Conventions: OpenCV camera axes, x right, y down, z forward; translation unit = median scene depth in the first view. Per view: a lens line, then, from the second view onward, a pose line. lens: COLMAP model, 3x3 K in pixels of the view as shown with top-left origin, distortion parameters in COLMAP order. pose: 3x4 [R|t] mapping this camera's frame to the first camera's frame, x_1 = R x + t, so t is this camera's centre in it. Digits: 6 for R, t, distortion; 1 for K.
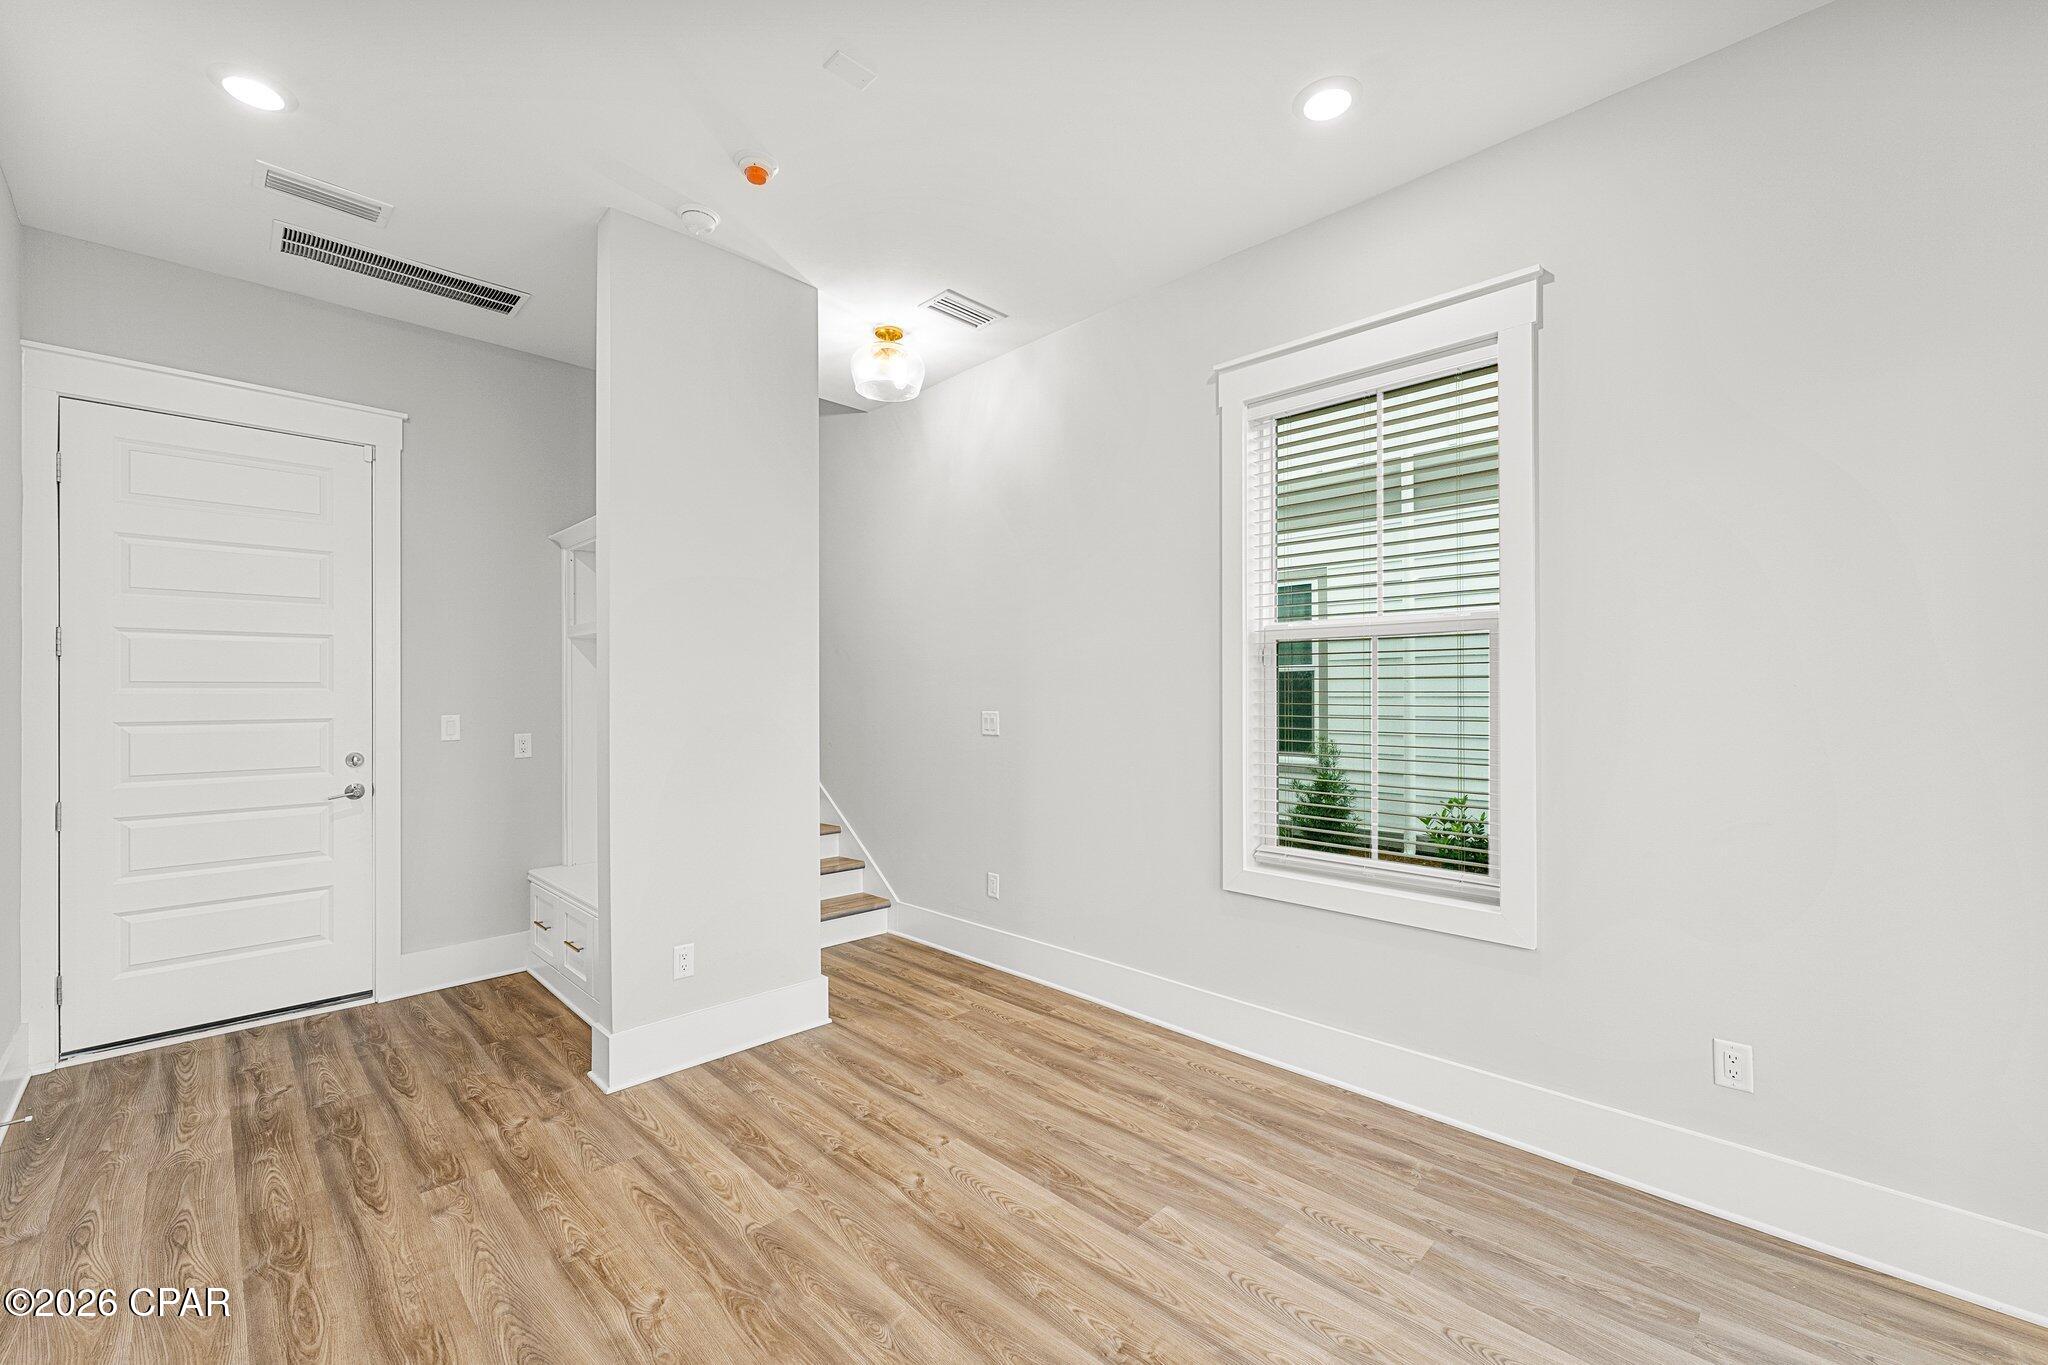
lens RADIAL K [[823.0, 0, 1024.7], [0, 823.0, 687.5], [0, 0, 1]] dist [0.000237, 0.000012]
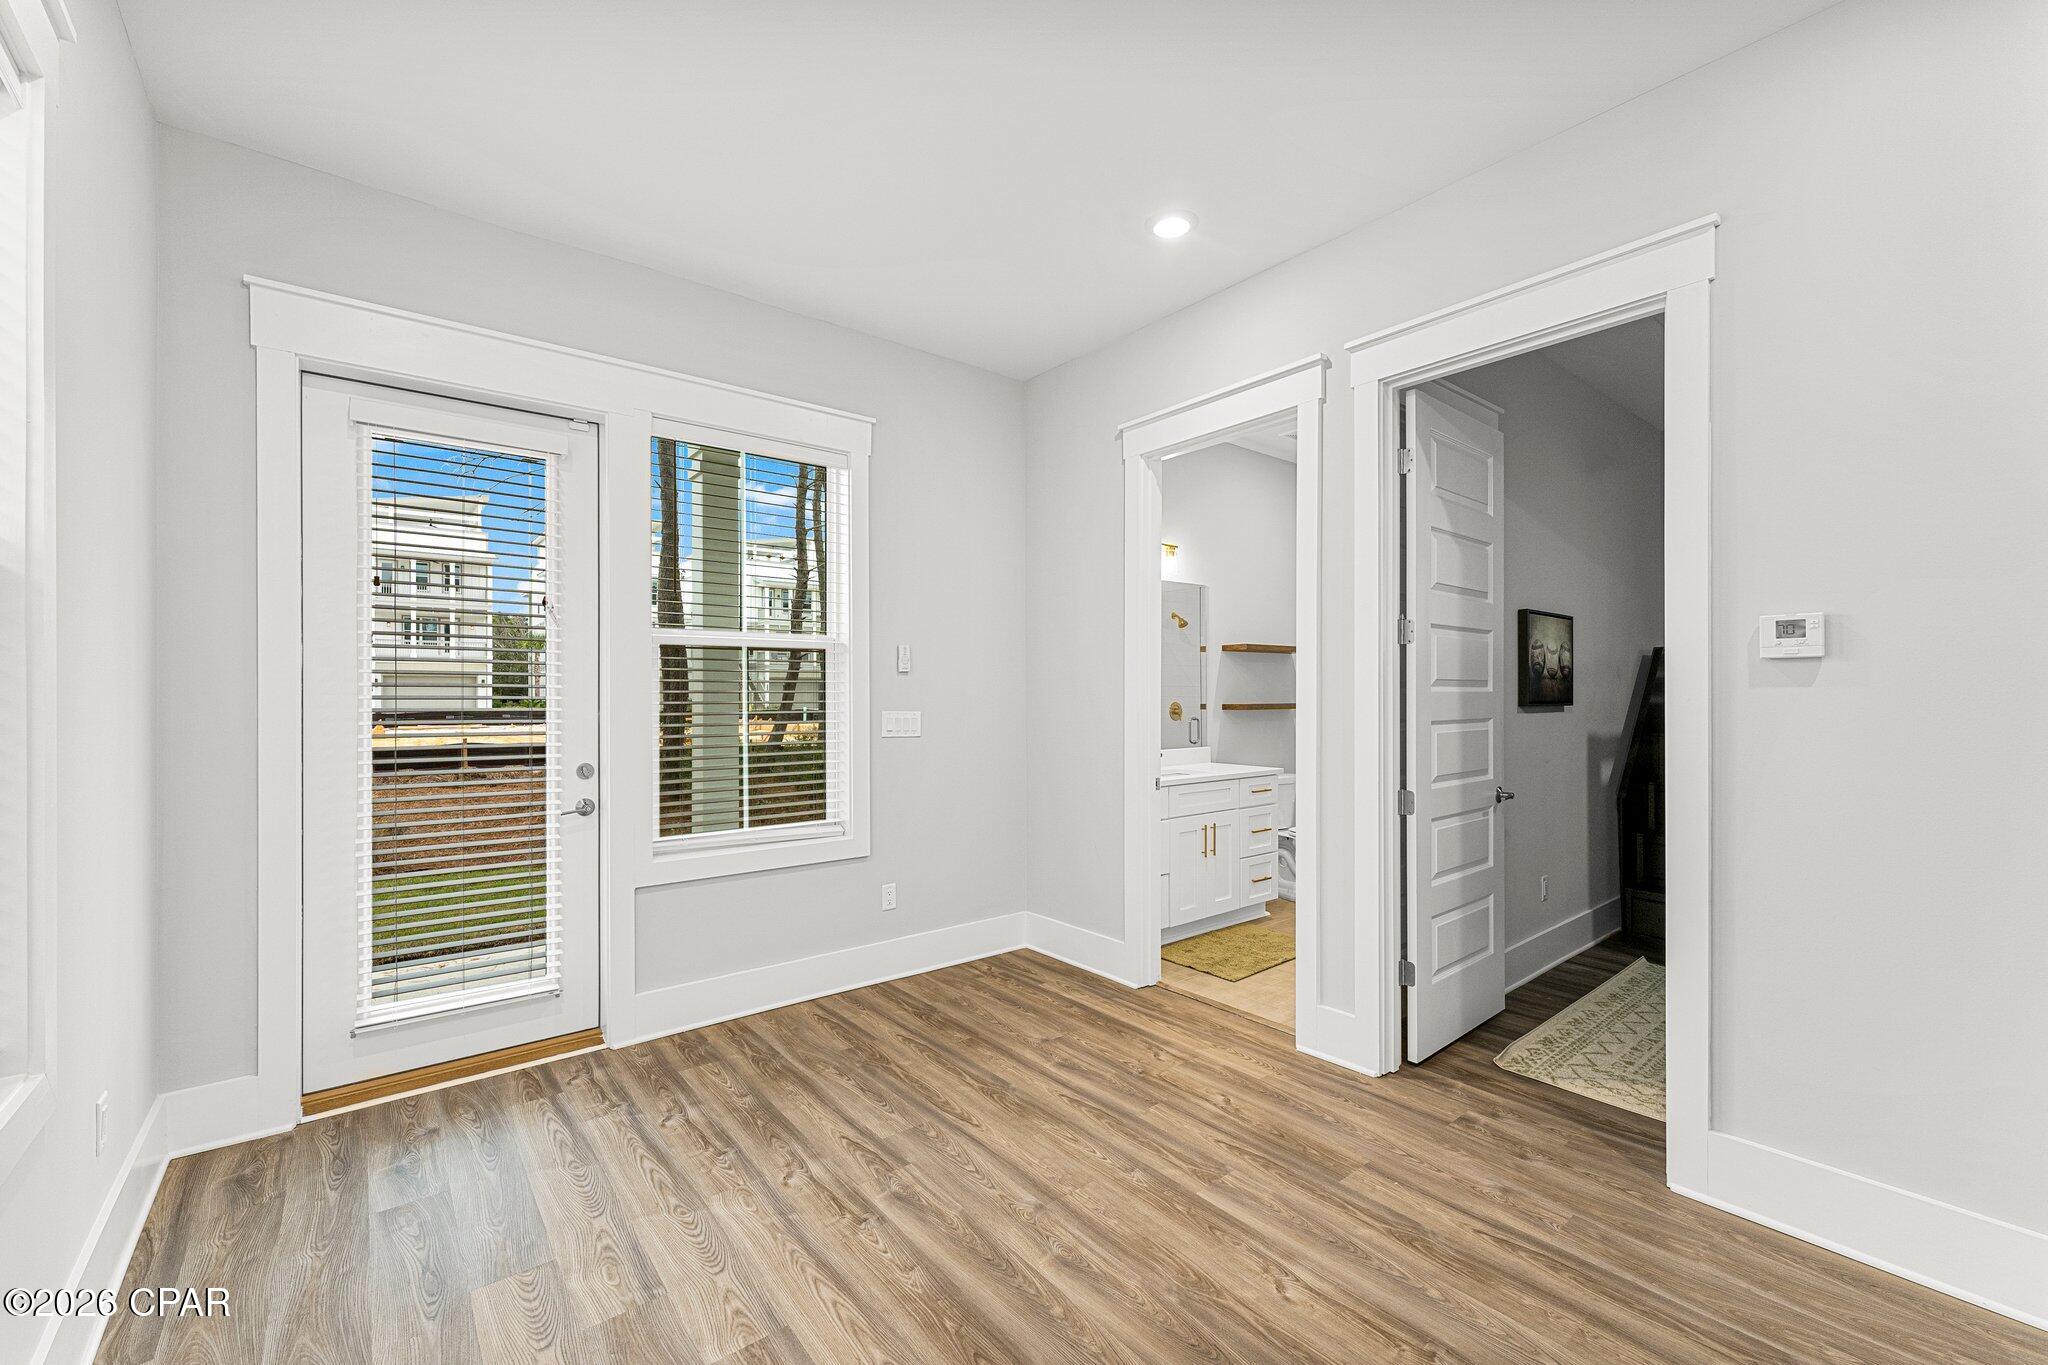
lens RADIAL K [[823.0, 0, 1023.2], [0, 823.0, 690.9], [0, 0, 1]] dist [0.000237, 0.000012]
pose [[-0.993941, 0.002302, 0.109891, -0.236469], [0.001576, 0.999976, -0.006691, 0.011881], [-0.109903, -0.006477, -0.993921, 2.017767]]
